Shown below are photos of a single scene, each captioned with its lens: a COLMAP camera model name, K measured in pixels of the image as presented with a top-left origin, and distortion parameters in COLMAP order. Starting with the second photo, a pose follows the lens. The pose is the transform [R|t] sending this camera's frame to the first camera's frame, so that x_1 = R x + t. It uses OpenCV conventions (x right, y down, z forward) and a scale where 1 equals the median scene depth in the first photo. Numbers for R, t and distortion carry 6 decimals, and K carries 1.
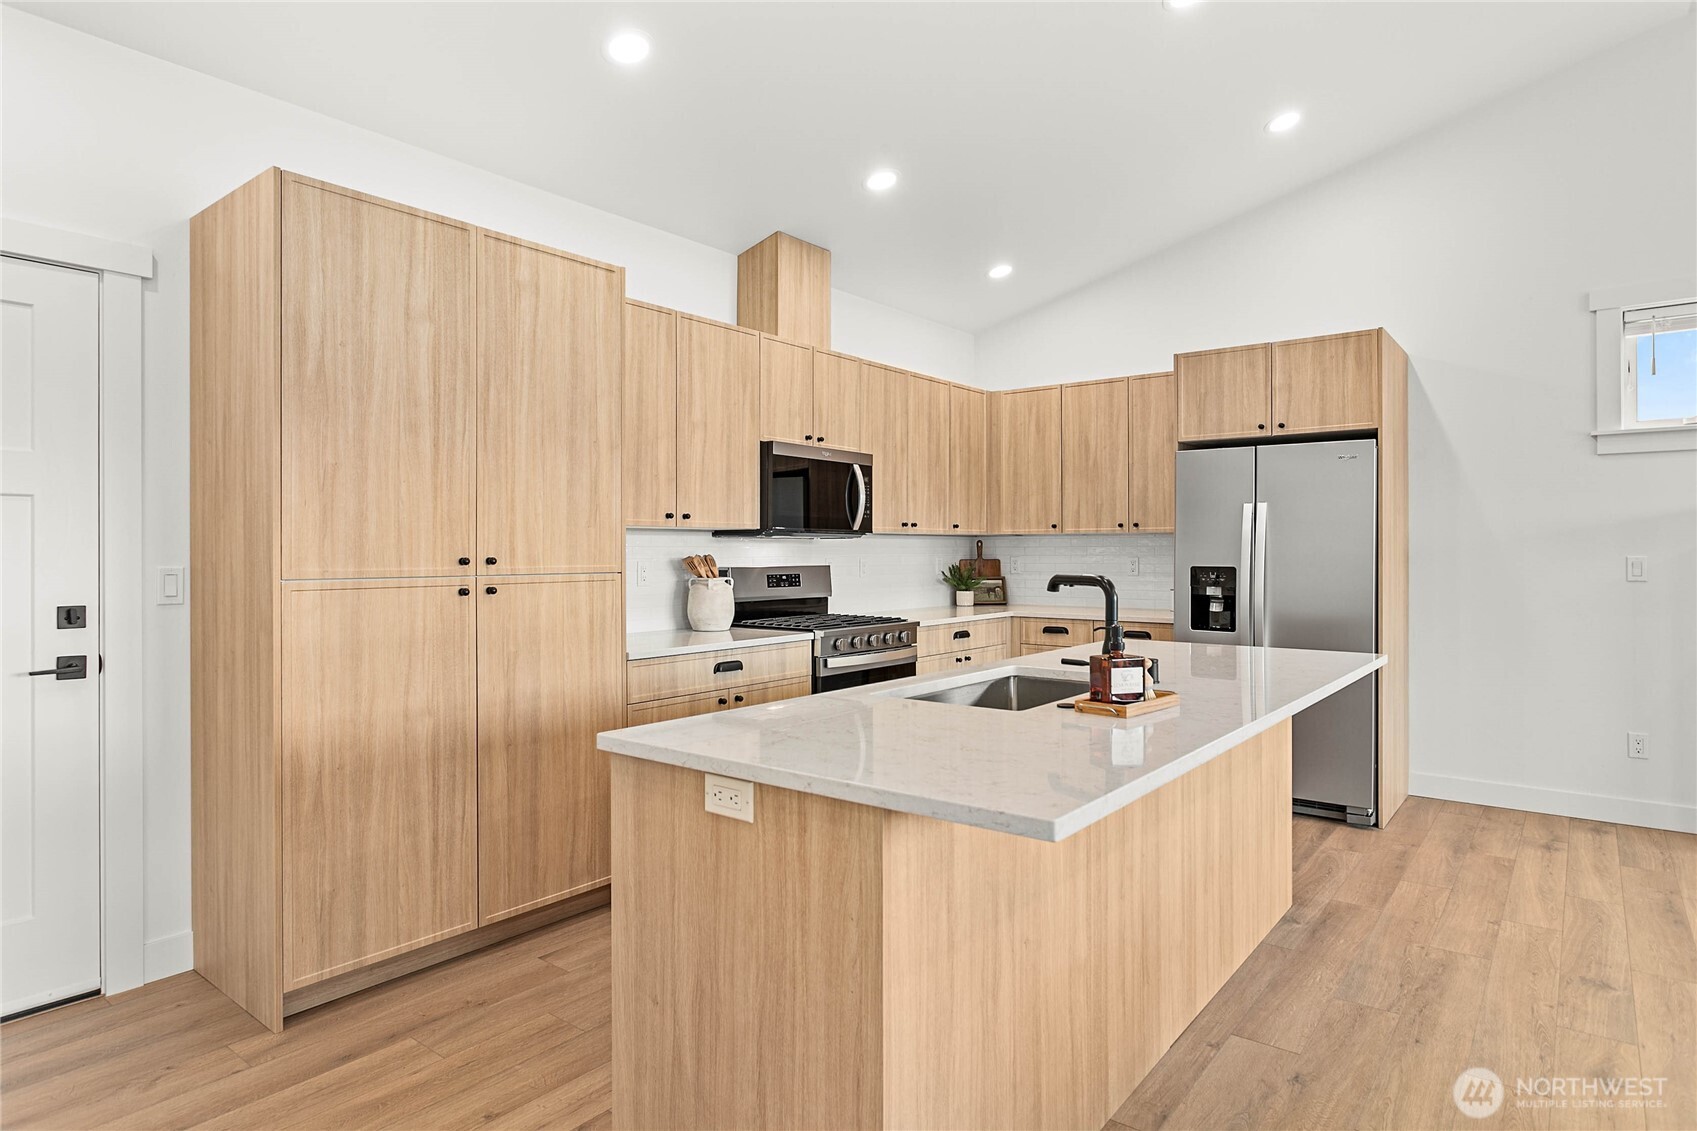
lens RADIAL K [[959.1, 0, 848.9], [0, 959.1, 551.8], [0, 0, 1]] dist [-0.015274, 0.009473]
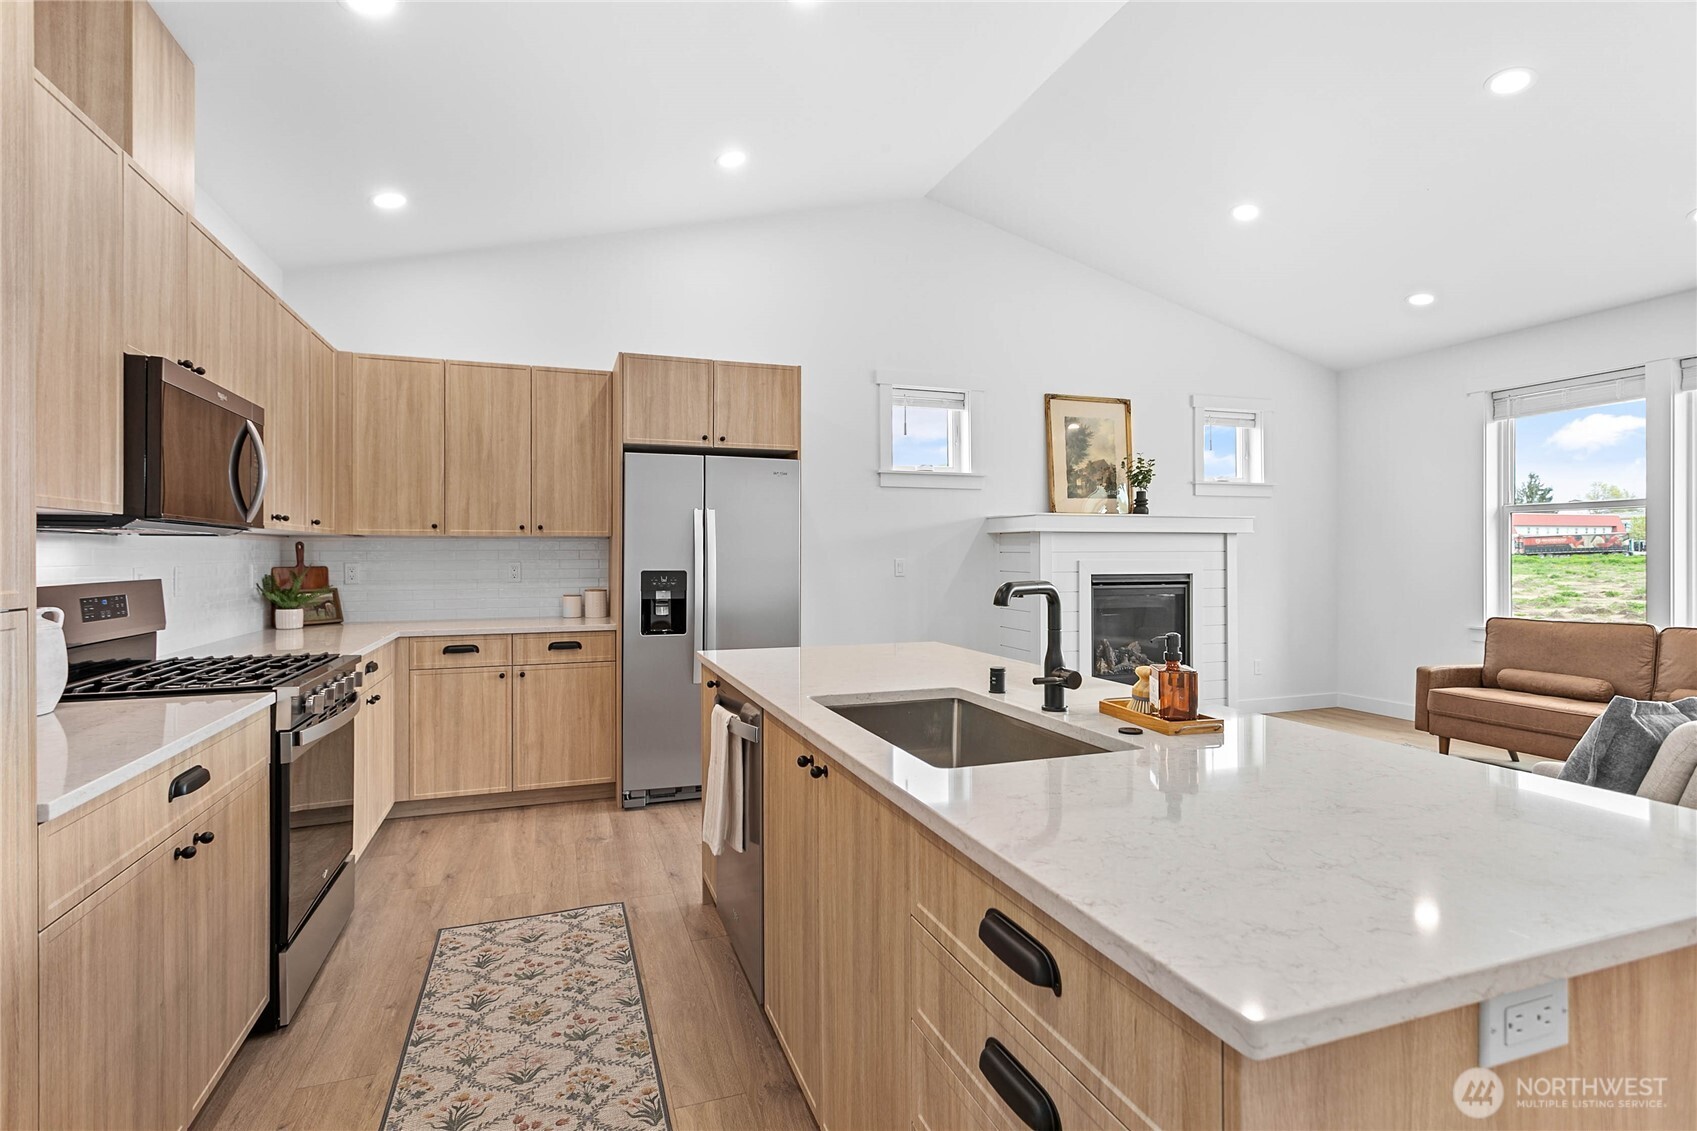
lens RADIAL K [[816.0, 0, 846.8], [0, 816.0, 555.6], [0, 0, 1]] dist [-0.003888, 0.004459]
pose [[0.530960, -0.001025, 0.847396, -0.266056], [0.003287, 0.999994, -0.000850, 0.001147], [-0.847390, 0.003237, 0.530960, 0.409598]]
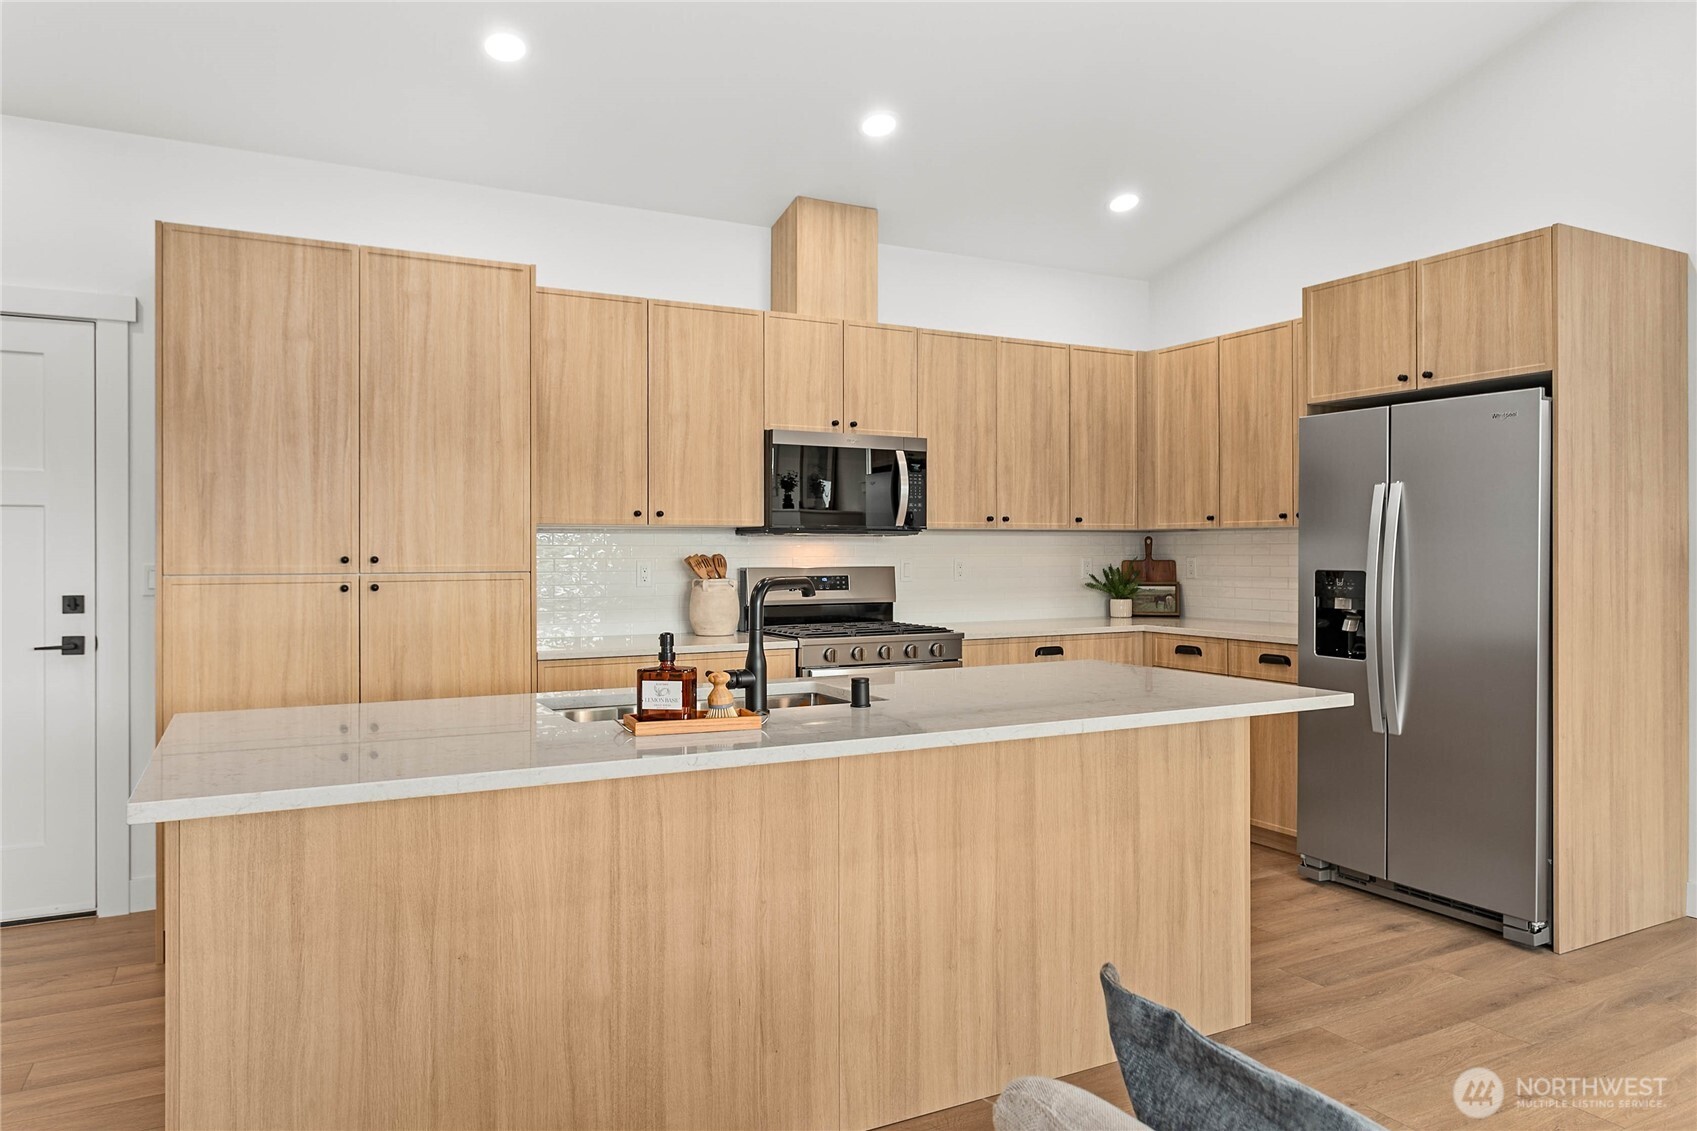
lens RADIAL K [[1116.5, 0, 839.8], [0, 1116.5, 552.0], [0, 0, 1]] dist [-0.005830, 0.004837]
pose [[0.912527, -0.000240, -0.409016, 0.409470], [0.000418, 1.000000, 0.000346, 0.000605], [0.409016, -0.000487, 0.912527, 0.056438]]
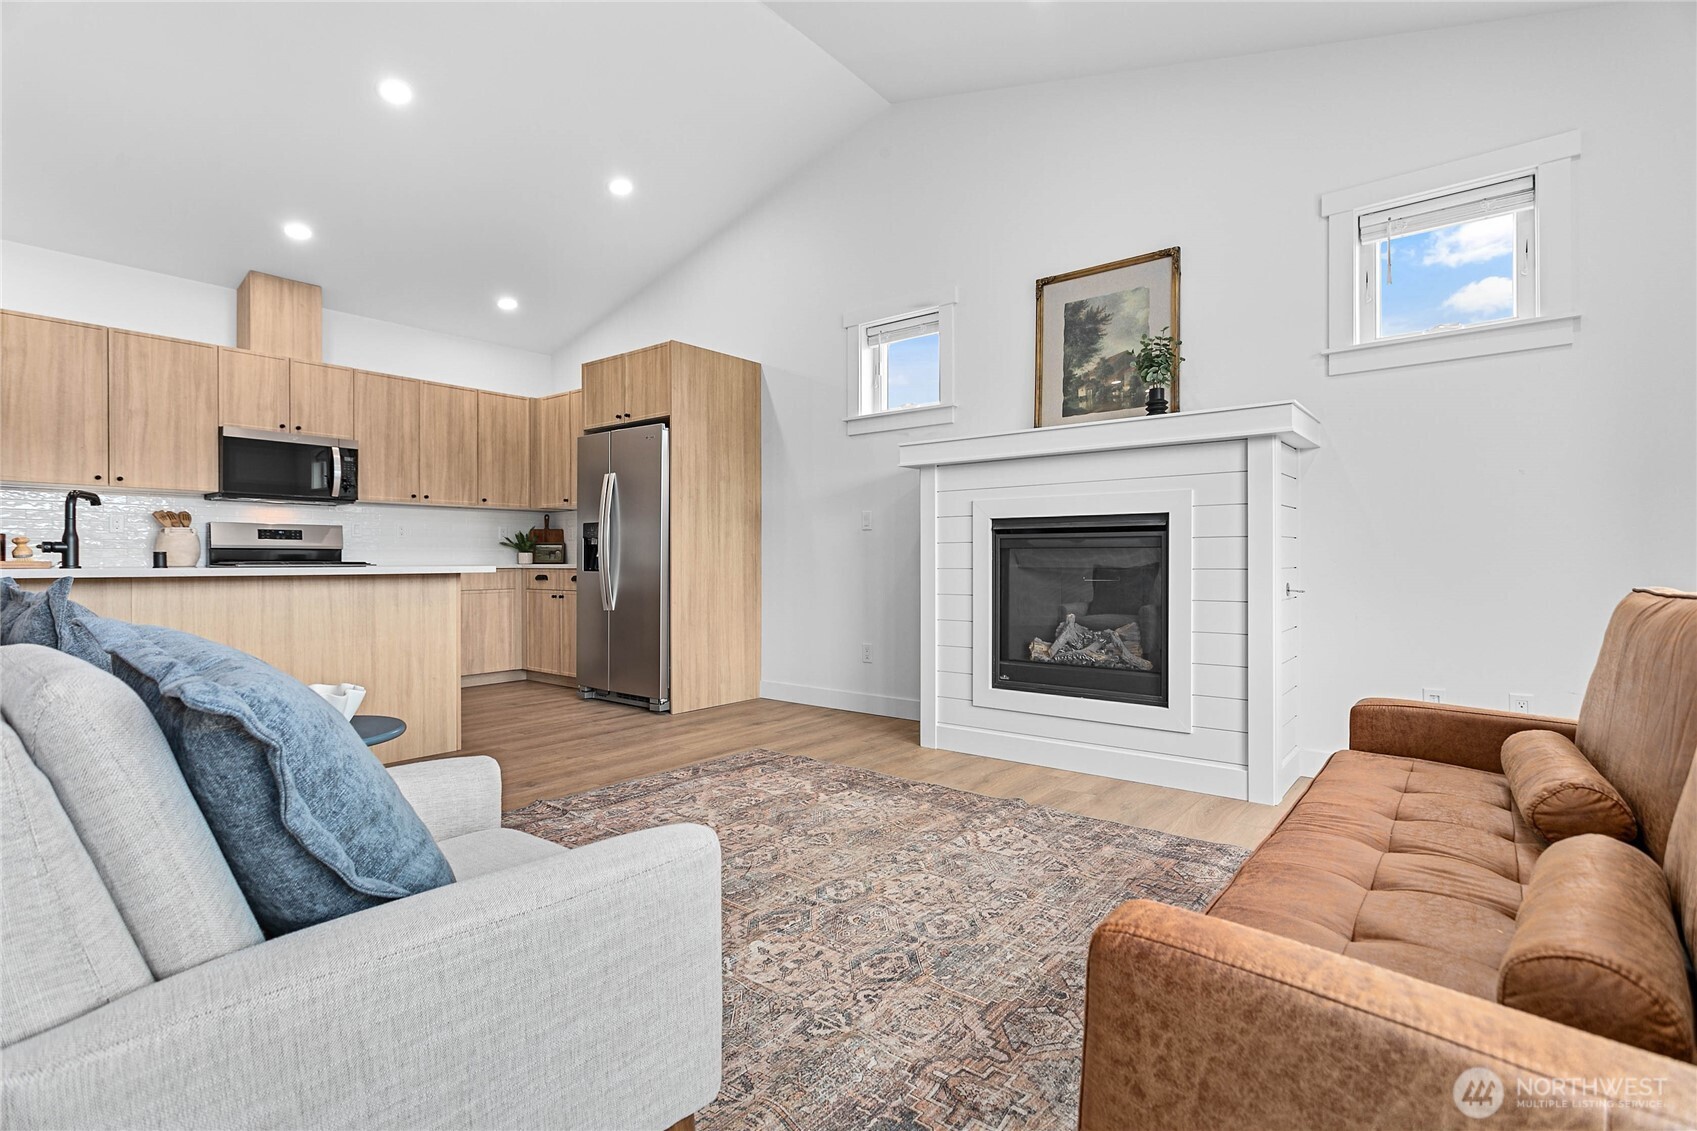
lens RADIAL K [[816.0, 0, 858.2], [0, 816.0, 563.6], [0, 0, 1]] dist [-0.003888, 0.004459]
pose [[0.999963, -0.000518, -0.008624, 0.818179], [0.000528, 0.999999, 0.001201, 0.076496], [0.008623, -0.001206, 0.999962, -0.140663]]
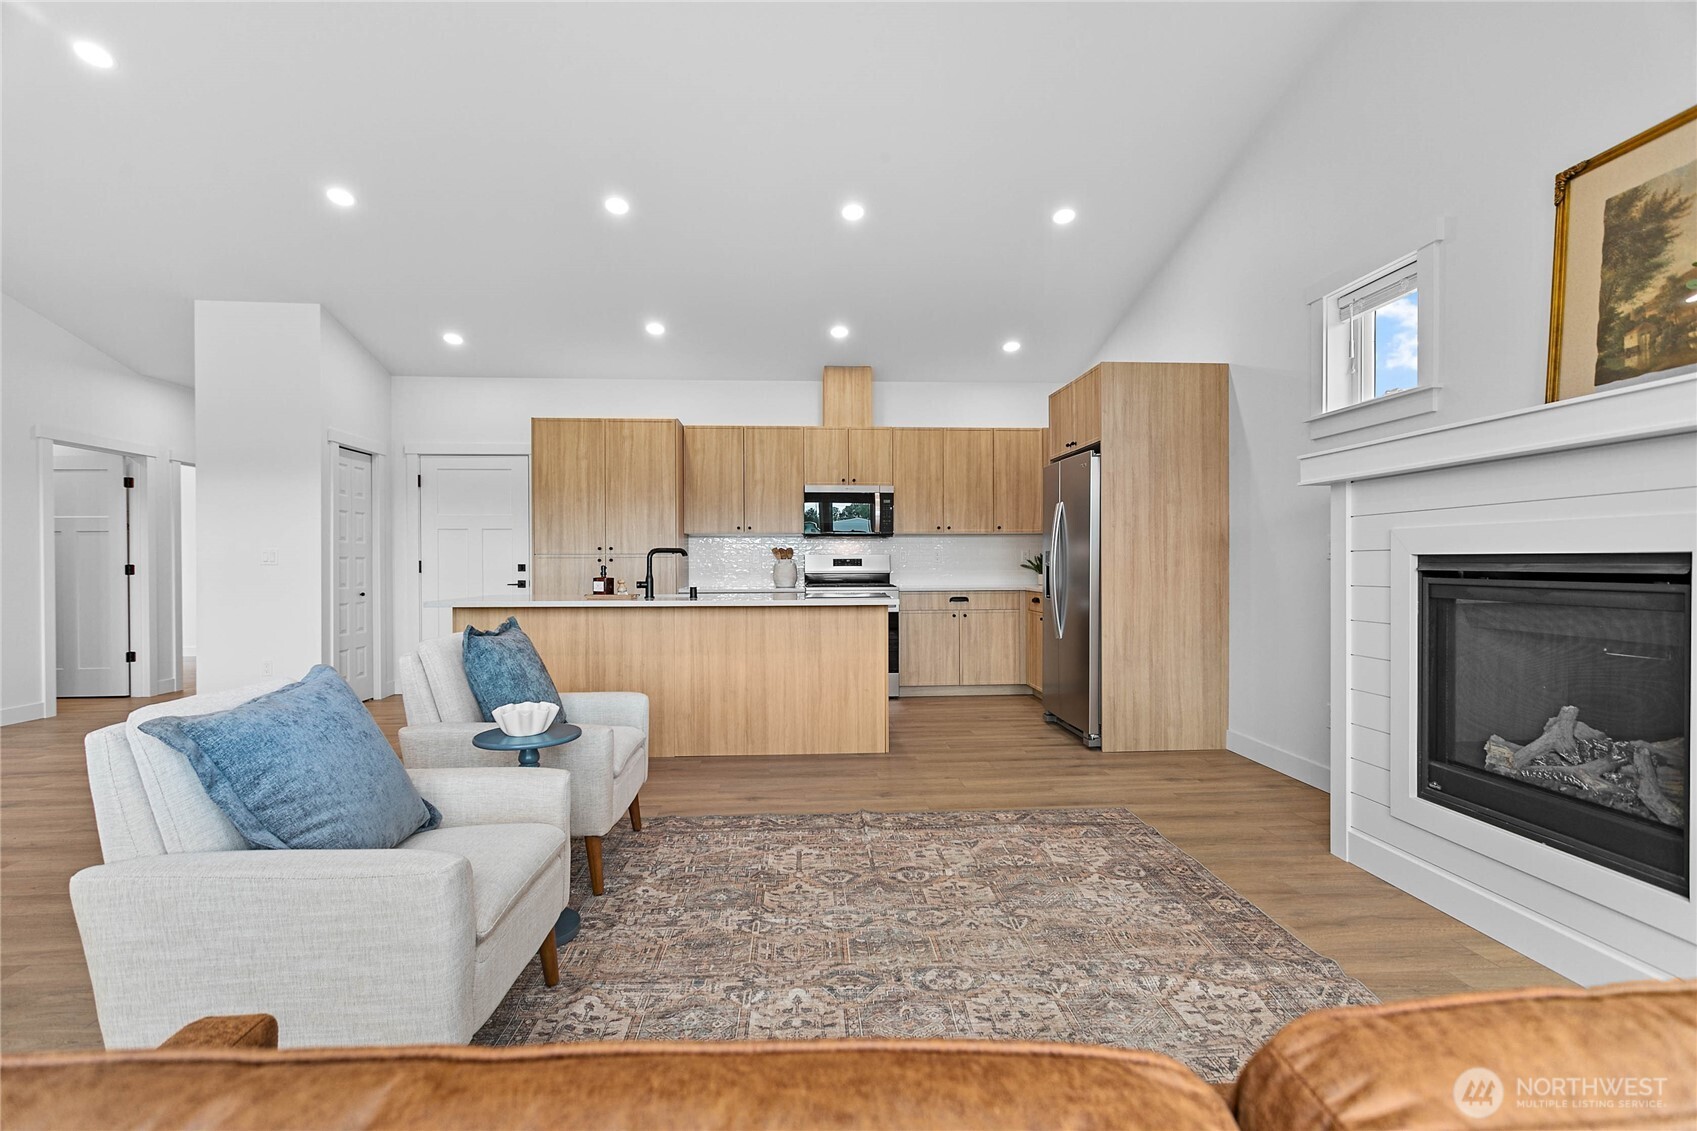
lens RADIAL K [[816.0, 0, 836.7], [0, 816.0, 571.9], [0, 0, 1]] dist [-0.003888, 0.004459]
pose [[0.660974, 0.006458, -0.750381, 1.128776], [0.001958, 0.999945, 0.010330, 0.034753], [0.750407, -0.008297, 0.660924, 0.008099]]
